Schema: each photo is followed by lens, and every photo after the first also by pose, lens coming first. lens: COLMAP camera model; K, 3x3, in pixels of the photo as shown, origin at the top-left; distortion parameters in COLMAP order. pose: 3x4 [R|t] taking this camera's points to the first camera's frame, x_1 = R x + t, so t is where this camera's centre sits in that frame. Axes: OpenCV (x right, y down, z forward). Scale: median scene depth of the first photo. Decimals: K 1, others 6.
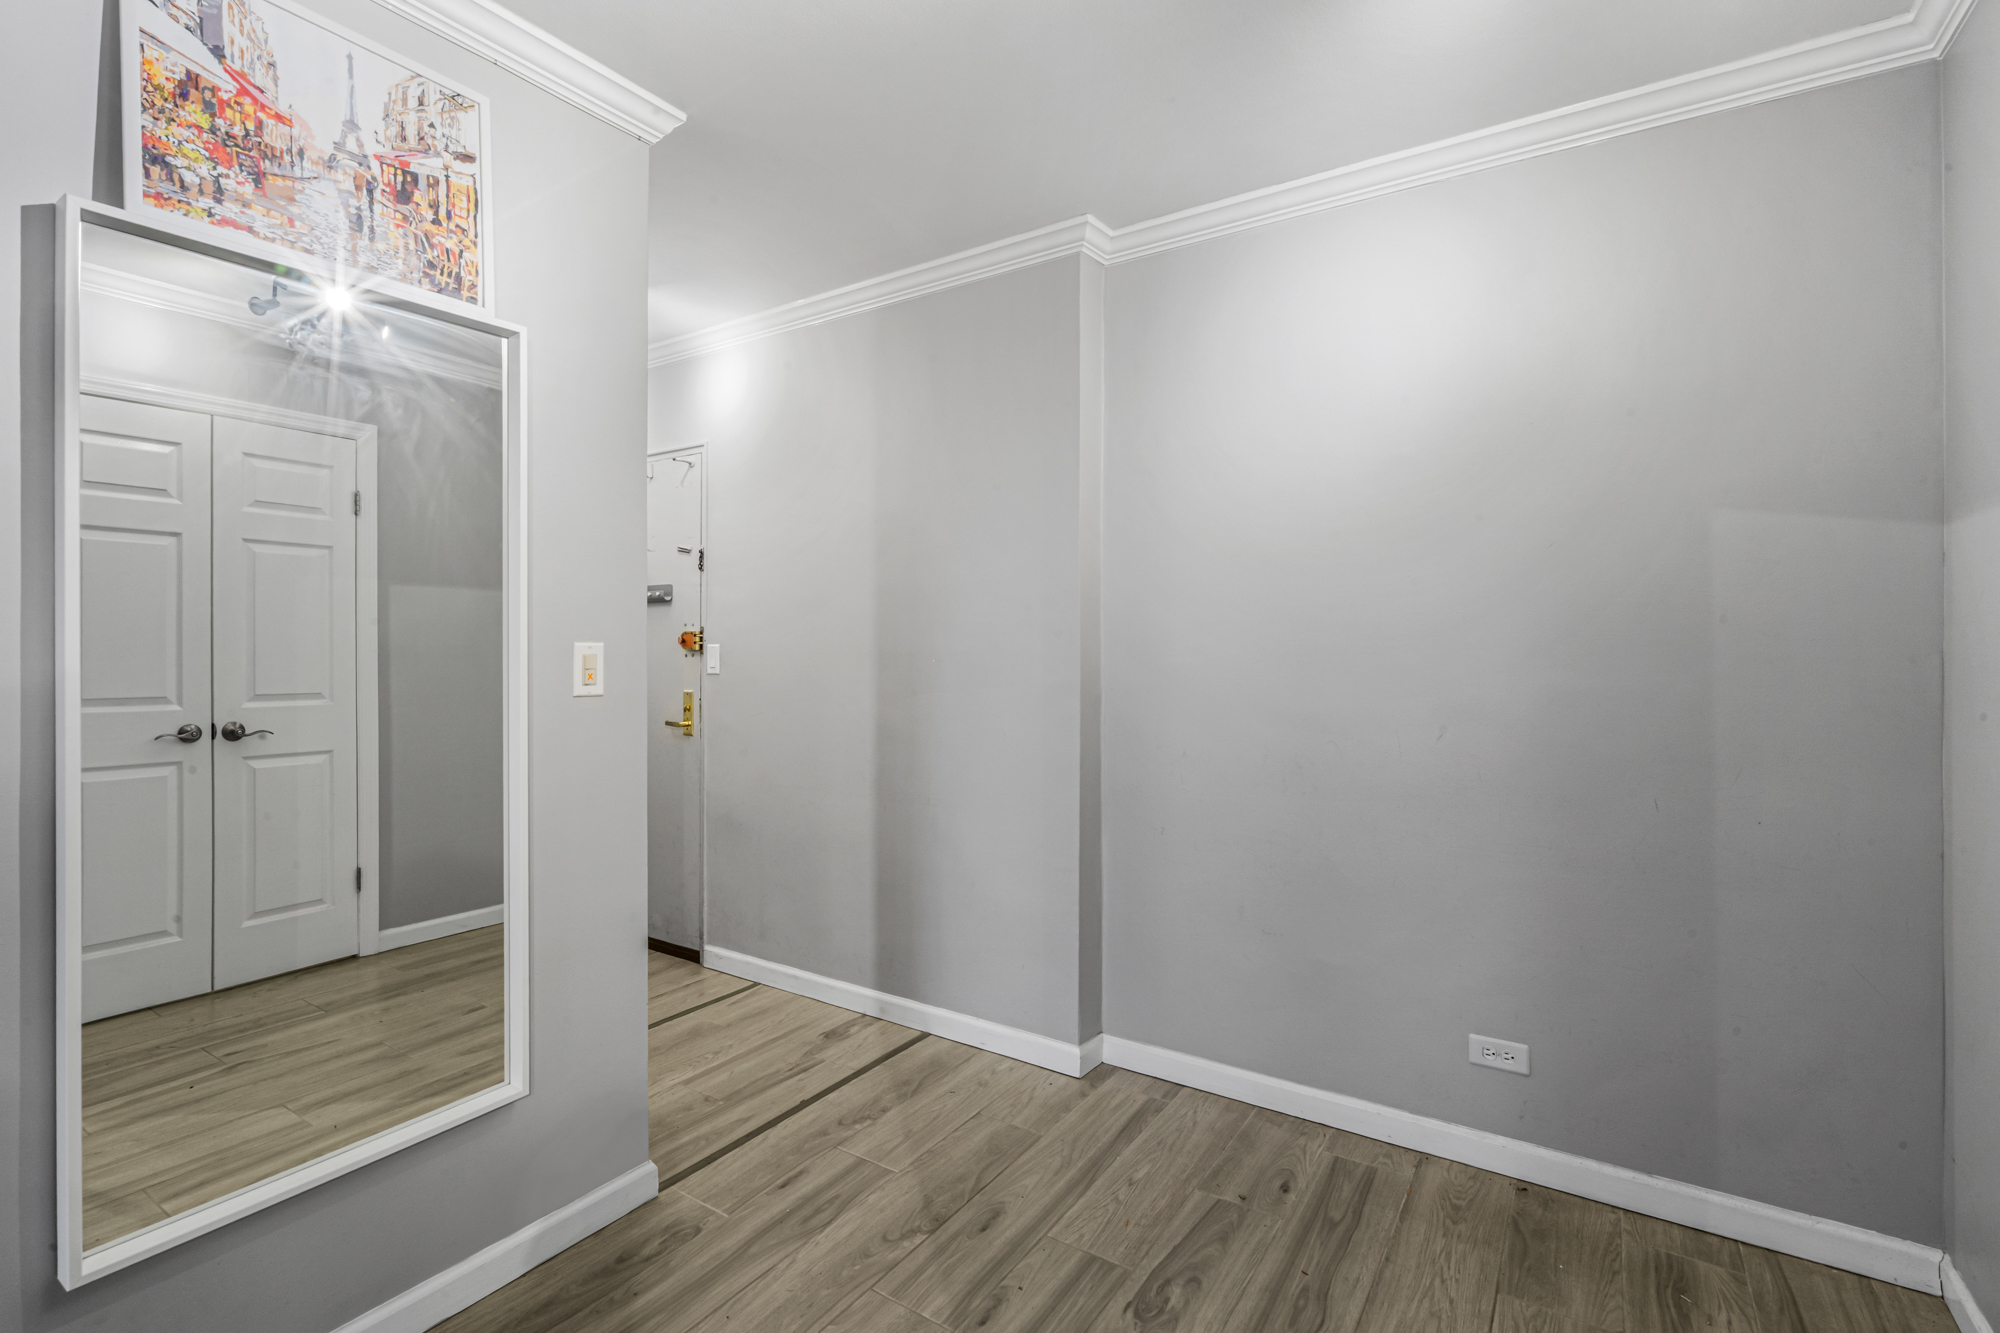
lens RADIAL K [[915.2, 0, 1021.4], [0, 915.2, 617.7], [0, 0, 1]] dist [-0.001021, 0.000700]
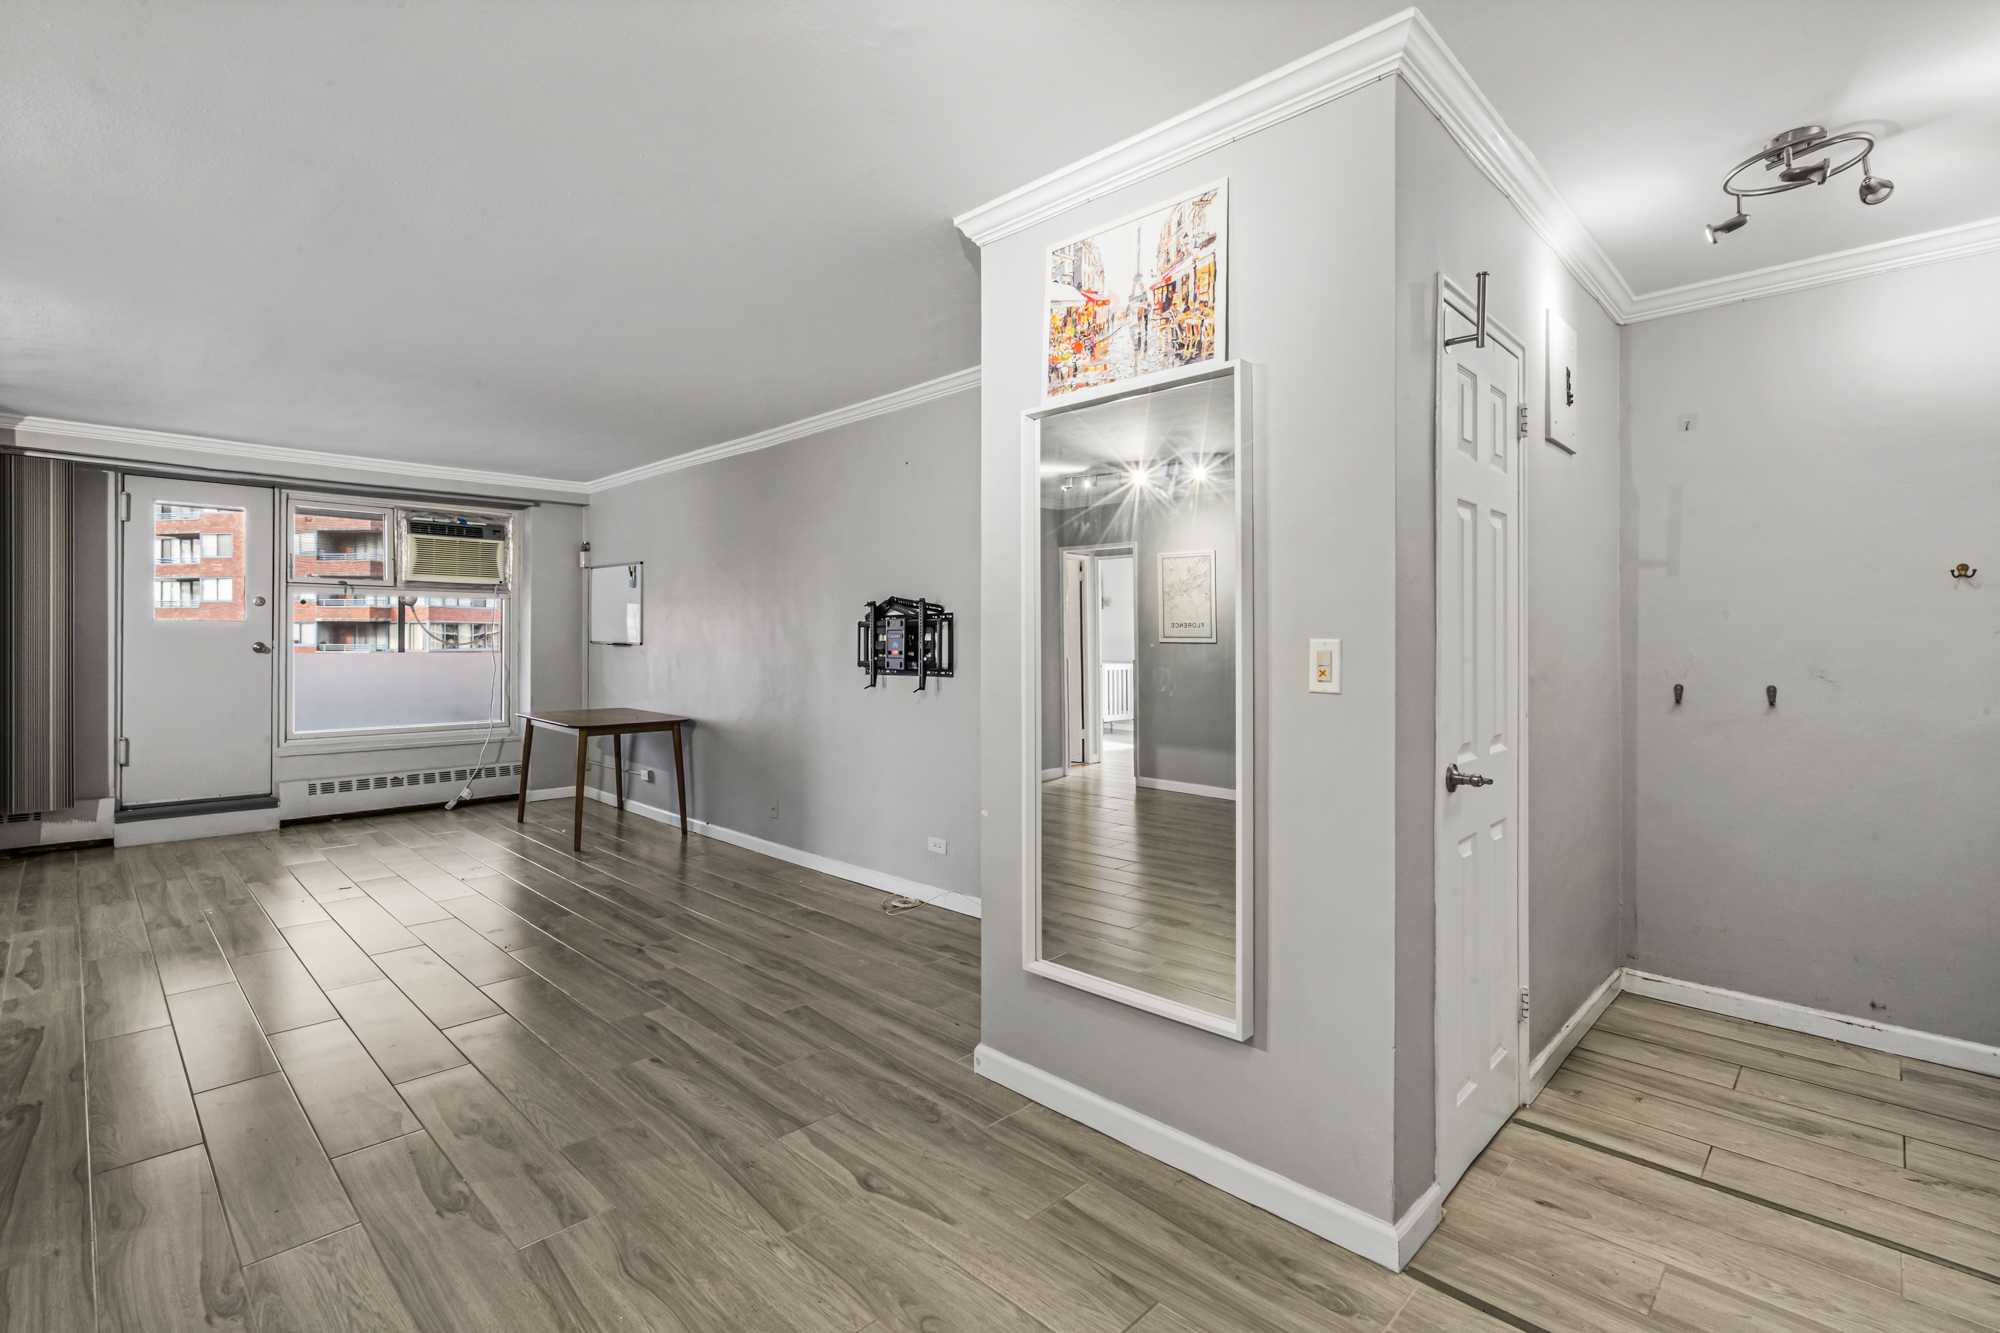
lens RADIAL K [[915.2, 0, 984.6], [0, 915.2, 639.9], [0, 0, 1]] dist [-0.001021, 0.000700]
pose [[-0.231104, -0.006164, -0.972910, 0.676594], [0.010870, 0.999901, -0.008917, 0.038516], [0.972868, -0.012637, -0.231014, 1.029508]]
